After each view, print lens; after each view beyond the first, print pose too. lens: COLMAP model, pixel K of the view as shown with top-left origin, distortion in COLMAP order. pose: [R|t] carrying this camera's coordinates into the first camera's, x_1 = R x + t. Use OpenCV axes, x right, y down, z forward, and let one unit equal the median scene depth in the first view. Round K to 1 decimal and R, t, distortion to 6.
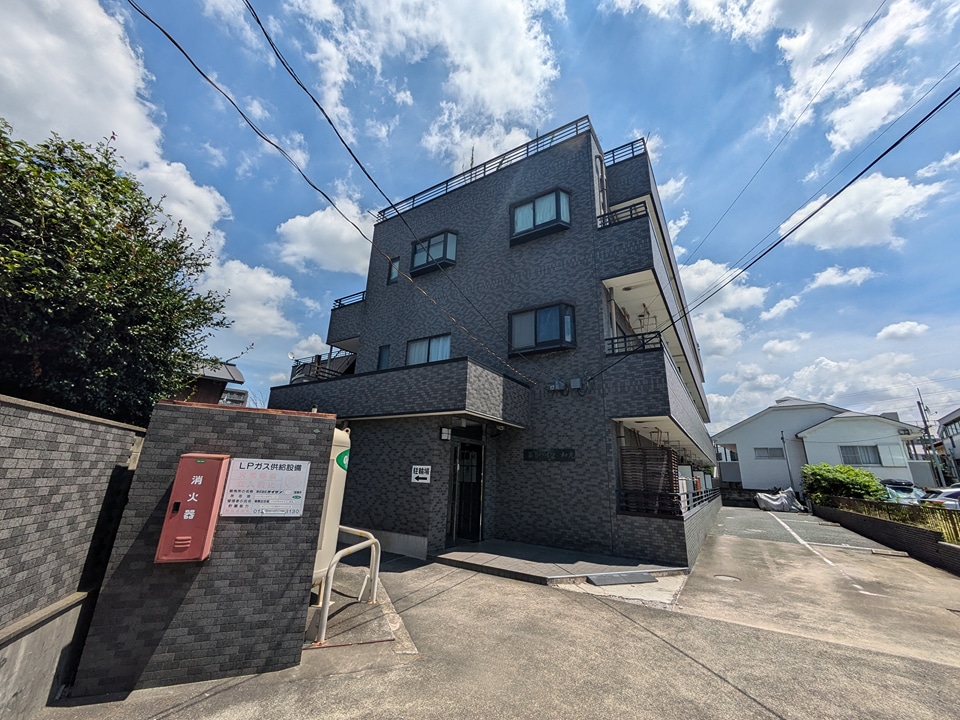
lens RADIAL K [[379.7, 0, 477.8], [0, 379.7, 359.5], [0, 0, 1]] dist [-0.002275, 0.000398]
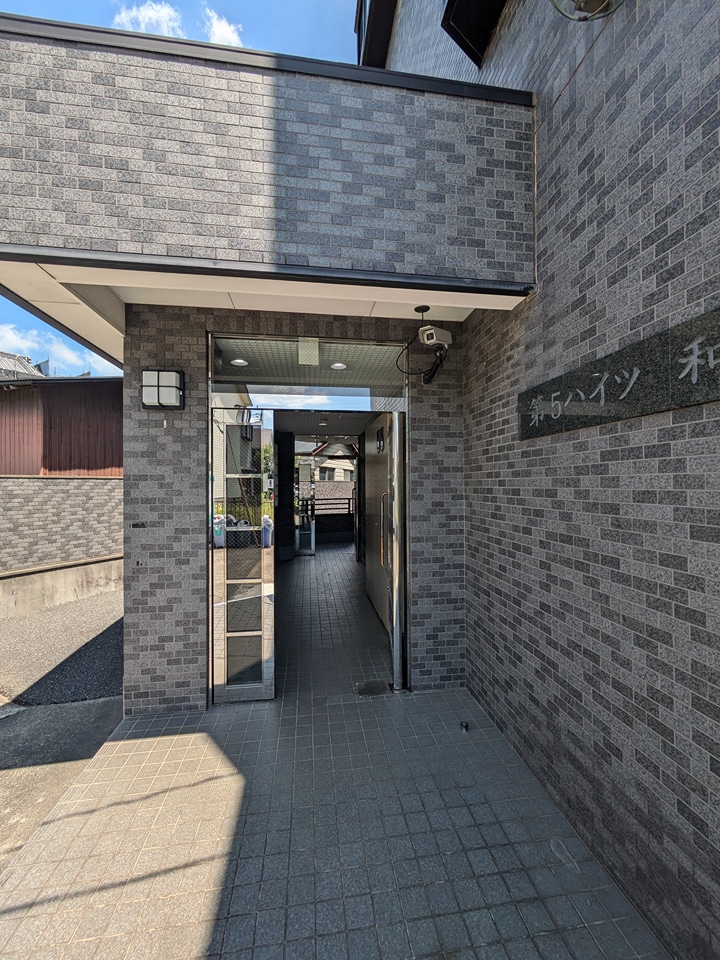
lens RADIAL K [[379.7, 0, 360.7], [0, 379.7, 483.3], [0, 0, 1]] dist [-0.002275, 0.000398]
pose [[0.649904, -0.042578, -0.758823, 0.246092], [0.253758, 0.953290, 0.163845, 0.239715], [0.716402, -0.299041, 0.630351, 0.813531]]
